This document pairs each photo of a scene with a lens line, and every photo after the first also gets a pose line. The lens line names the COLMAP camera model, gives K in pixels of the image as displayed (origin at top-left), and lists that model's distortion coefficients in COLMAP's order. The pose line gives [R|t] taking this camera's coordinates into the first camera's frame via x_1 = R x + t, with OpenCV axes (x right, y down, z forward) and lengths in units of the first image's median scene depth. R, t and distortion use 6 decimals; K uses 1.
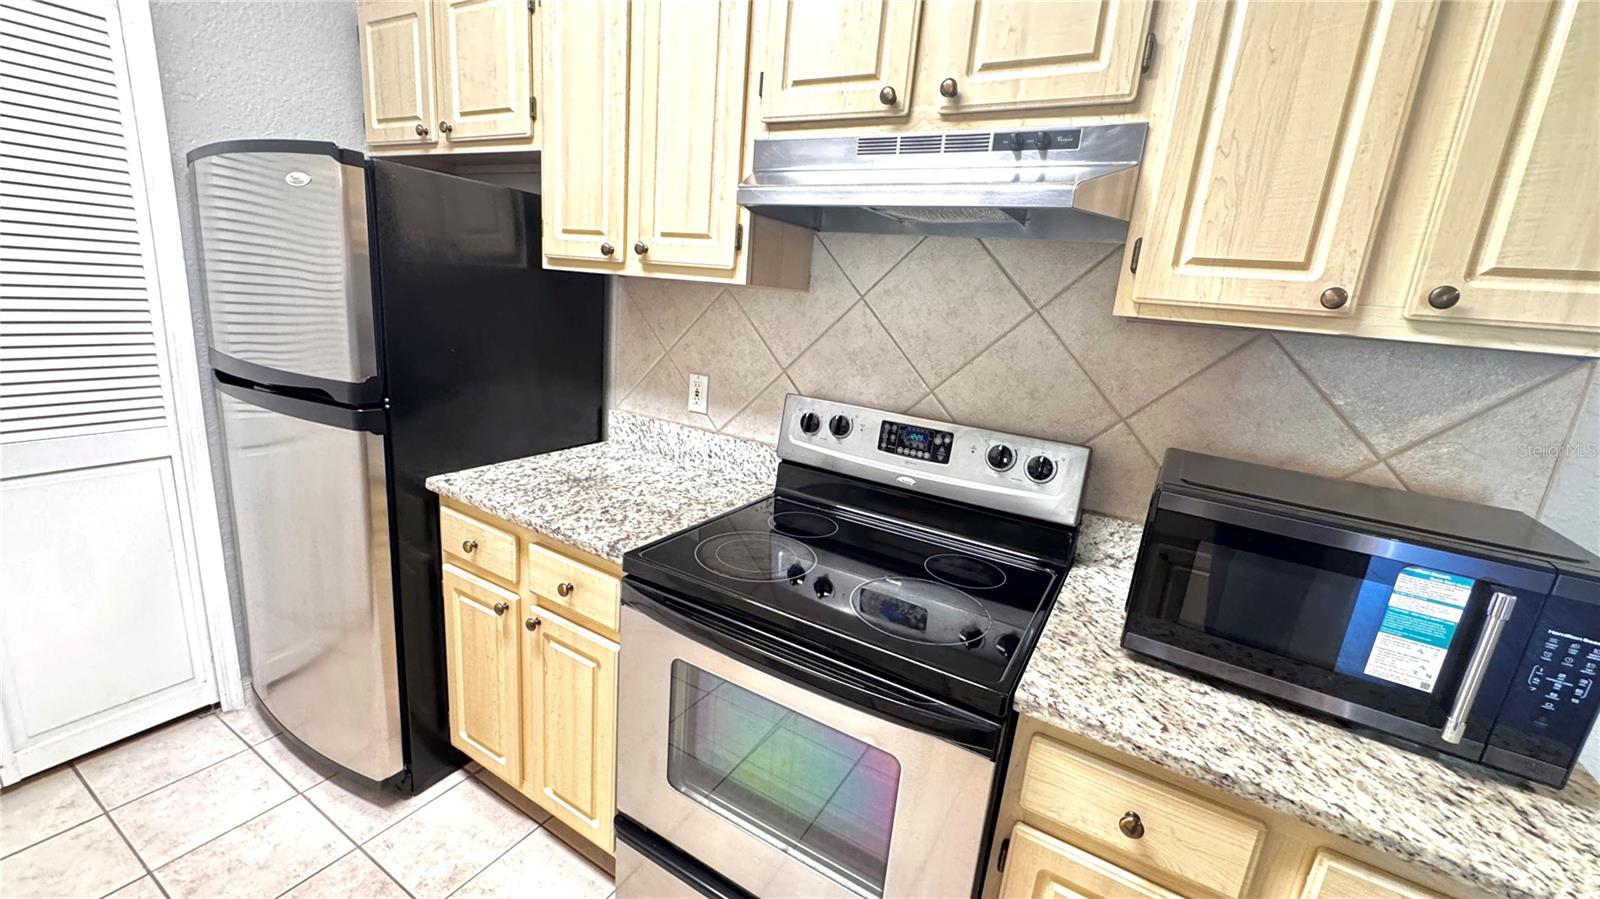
lens RADIAL K [[642.4, 0, 800.2], [0, 642.4, 447.4], [0, 0, 1]] dist [-0.004417, 0.000776]
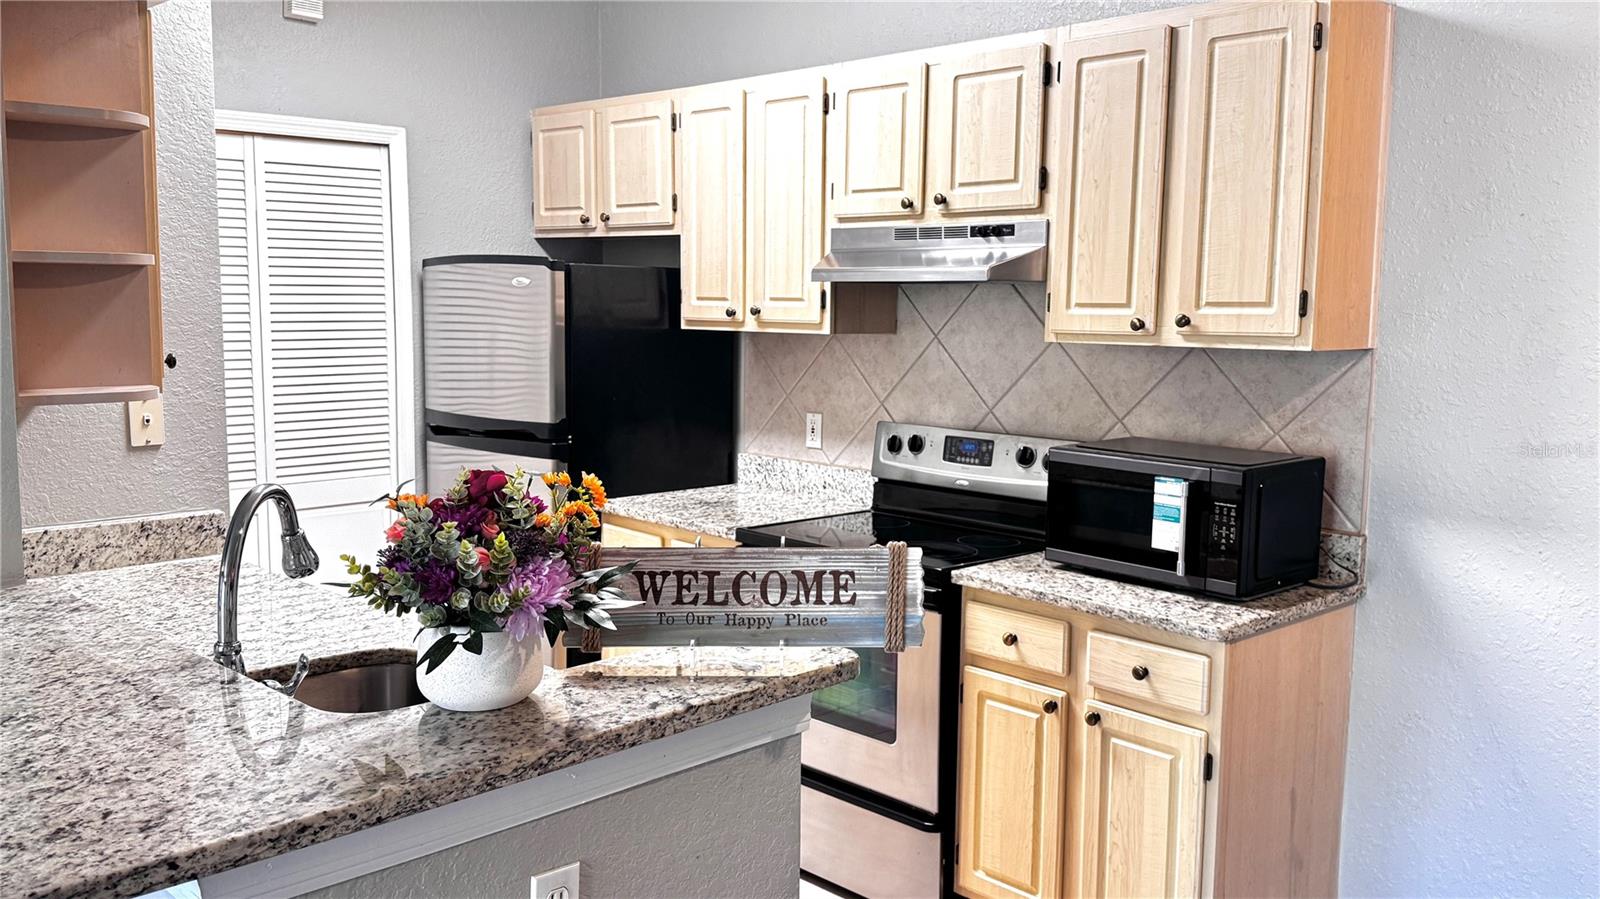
lens RADIAL K [[1368.5, 0, 793.9], [0, 1368.5, 458.0], [0, 0, 1]] dist [0.095763, -0.003753]
pose [[0.959392, -0.041361, -0.279028, 0.597030], [0.004268, 0.991207, -0.132251, 0.353664], [0.282044, 0.125690, 0.951133, -1.592159]]
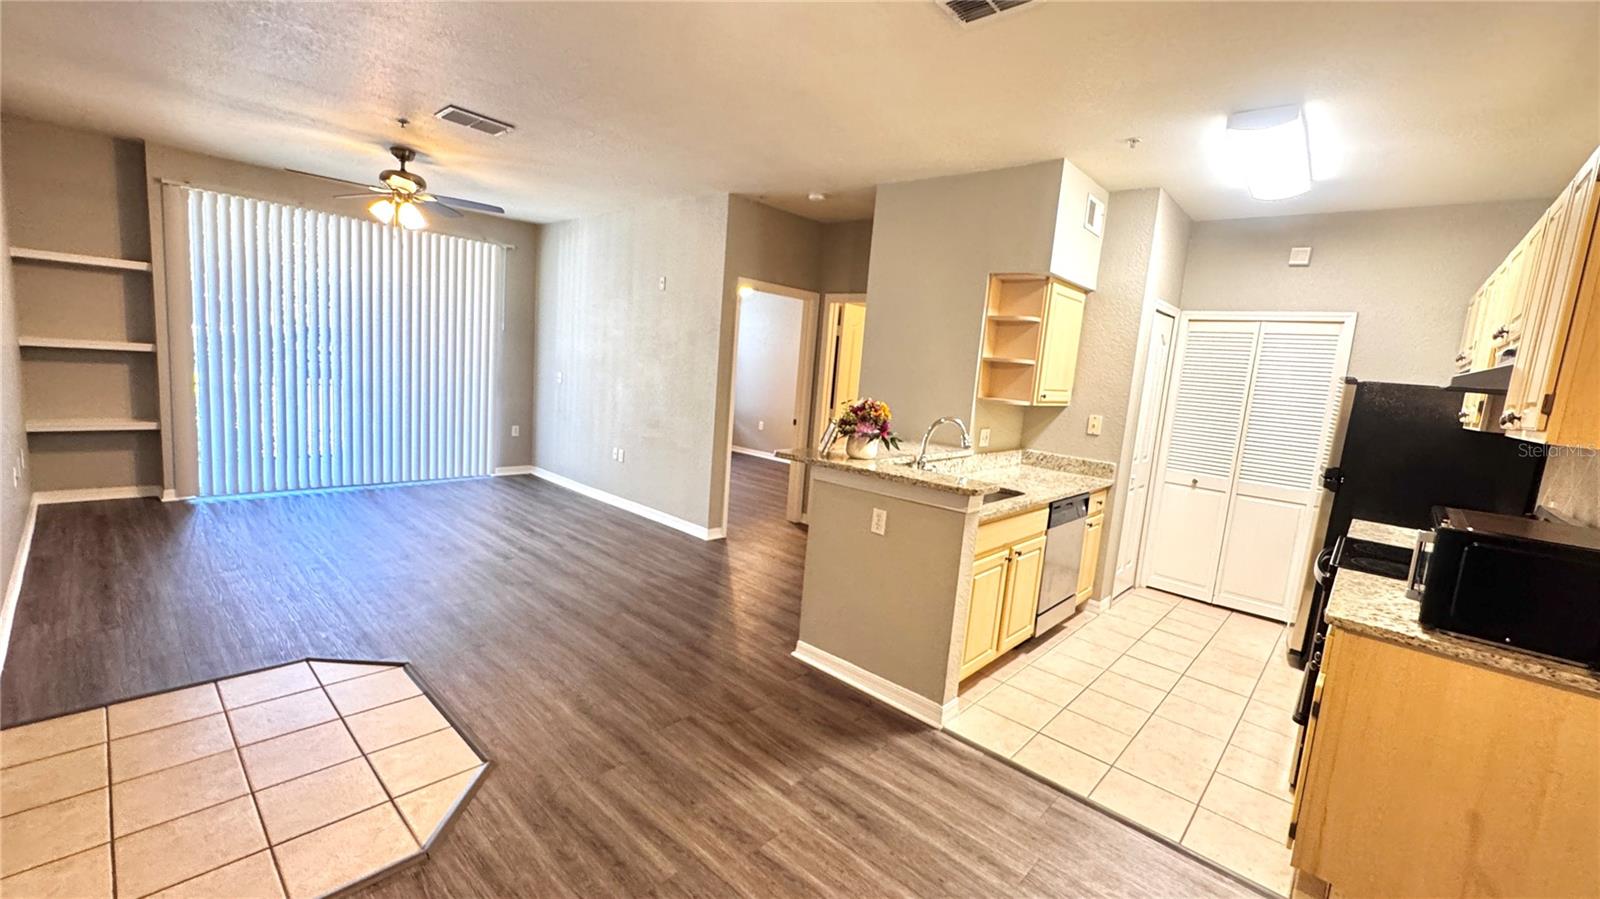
lens RADIAL K [[642.4, 0, 798.9], [0, 642.4, 452.5], [0, 0, 1]] dist [-0.004417, 0.000776]
pose [[-0.201547, 0.034766, -0.978862, 2.060022], [-0.330453, 0.938363, 0.101368, 0.254910], [0.922052, 0.343898, -0.177636, -0.442628]]
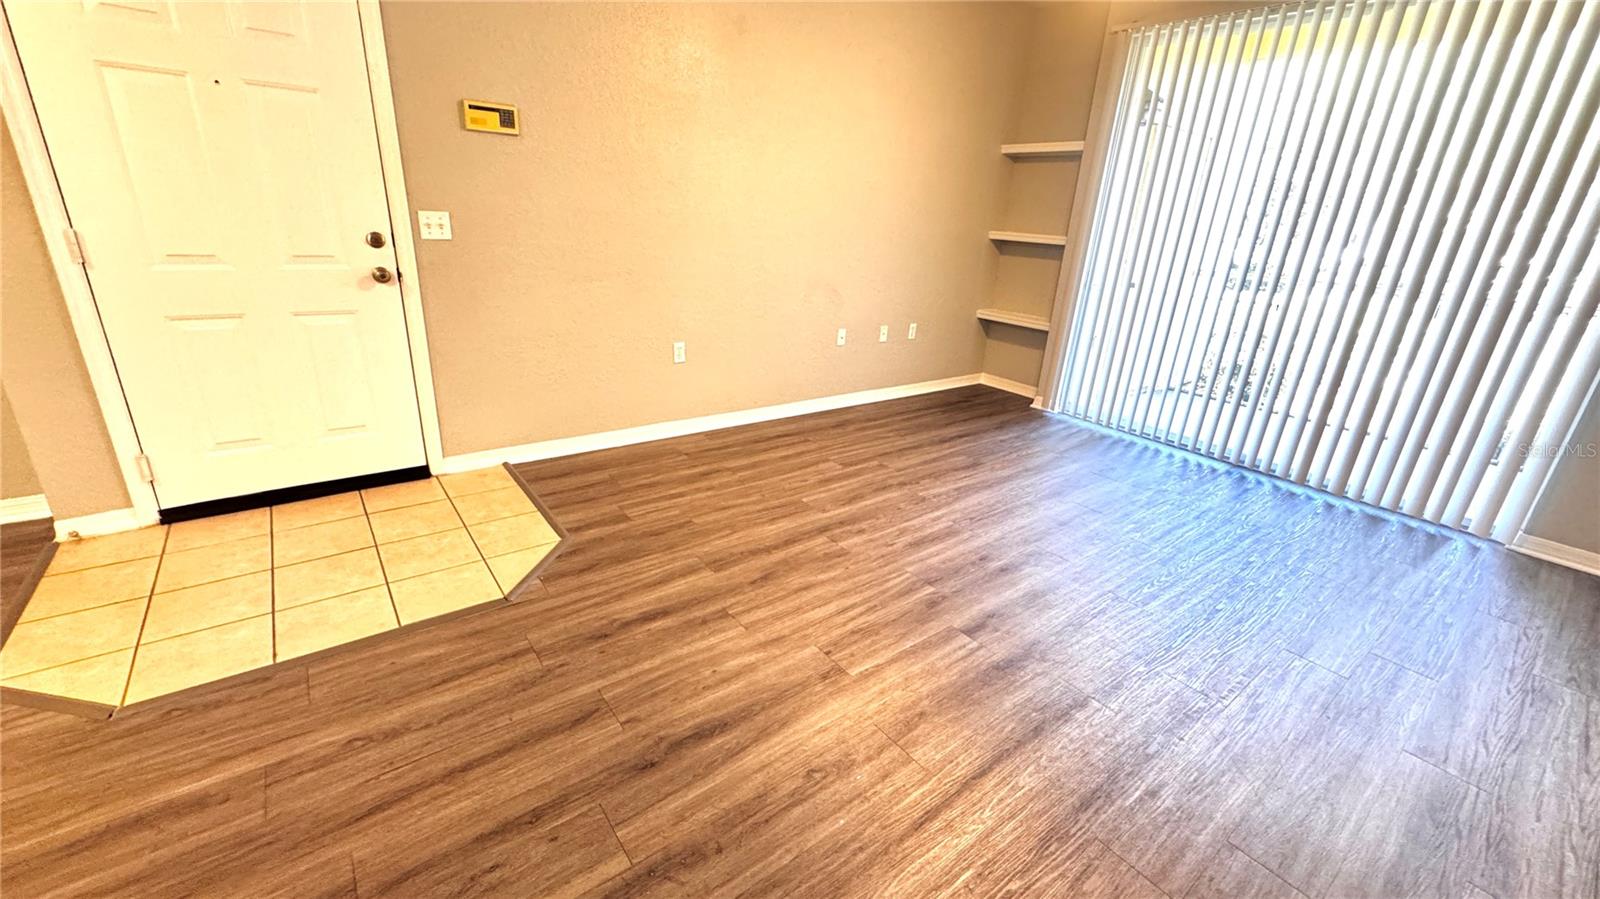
lens RADIAL K [[642.4, 0, 799.9], [0, 642.4, 450.8], [0, 0, 1]] dist [-0.004417, 0.000776]
pose [[-0.916672, -0.262967, 0.300934, -0.557163], [-0.045546, 0.816848, 0.575052, 0.320342], [-0.397037, 0.513428, -0.760759, -1.008893]]
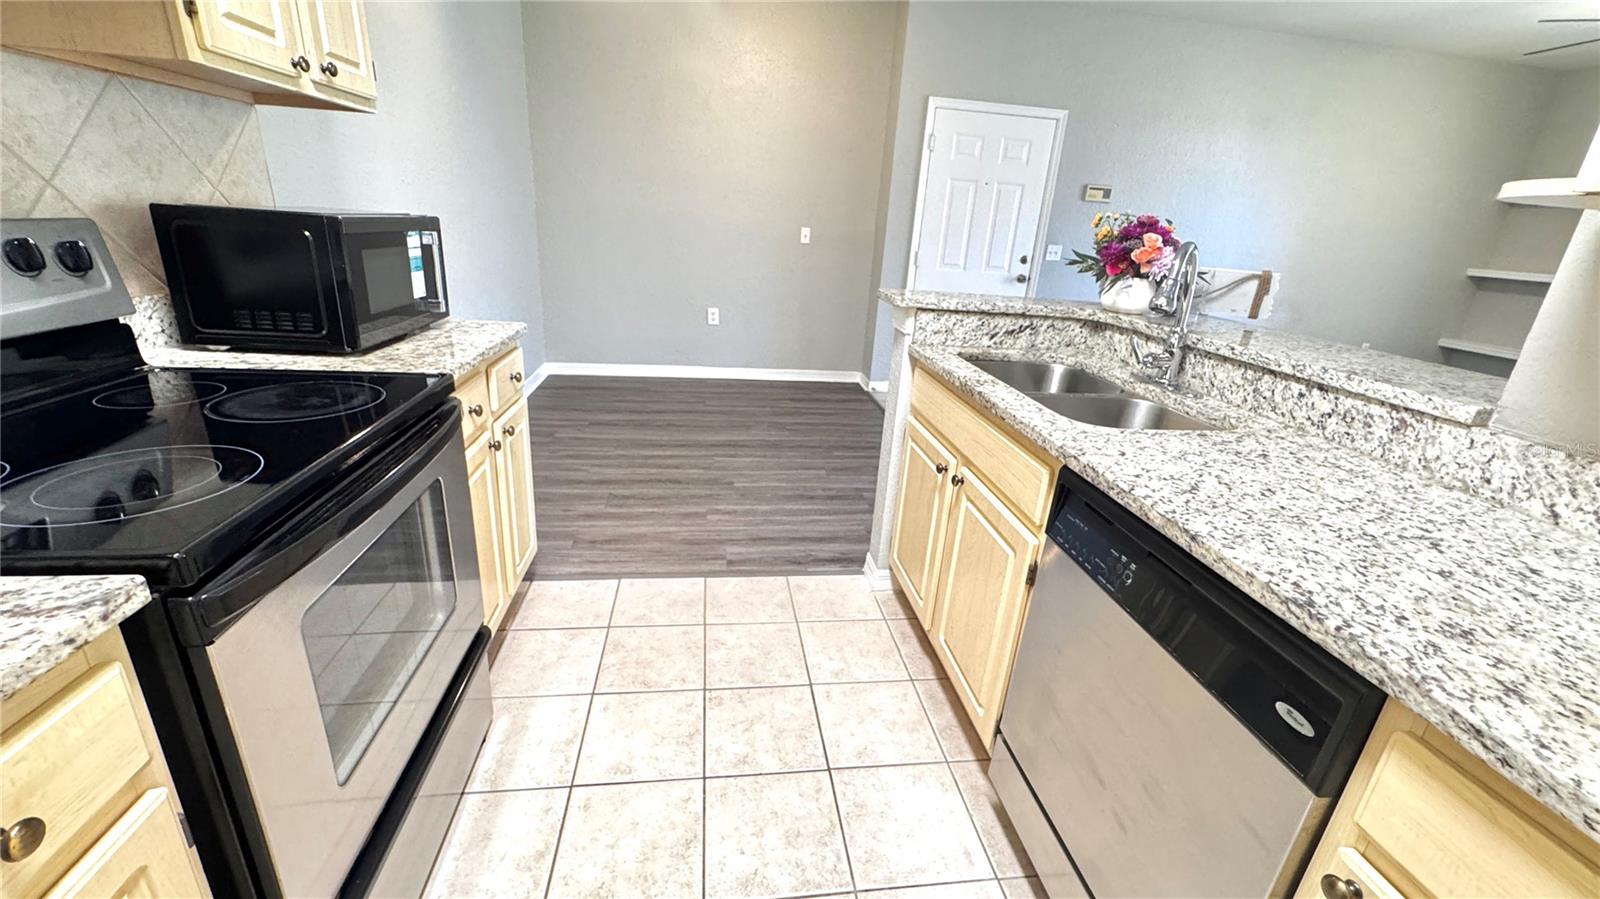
lens RADIAL K [[642.4, 0, 799.1], [0, 642.4, 451.4], [0, 0, 1]] dist [-0.004417, 0.000776]
pose [[-0.608595, -0.389264, 0.691438, -0.766989], [0.072577, 0.840436, 0.537029, -0.117943], [-0.790155, 0.377015, -0.483233, 0.710263]]
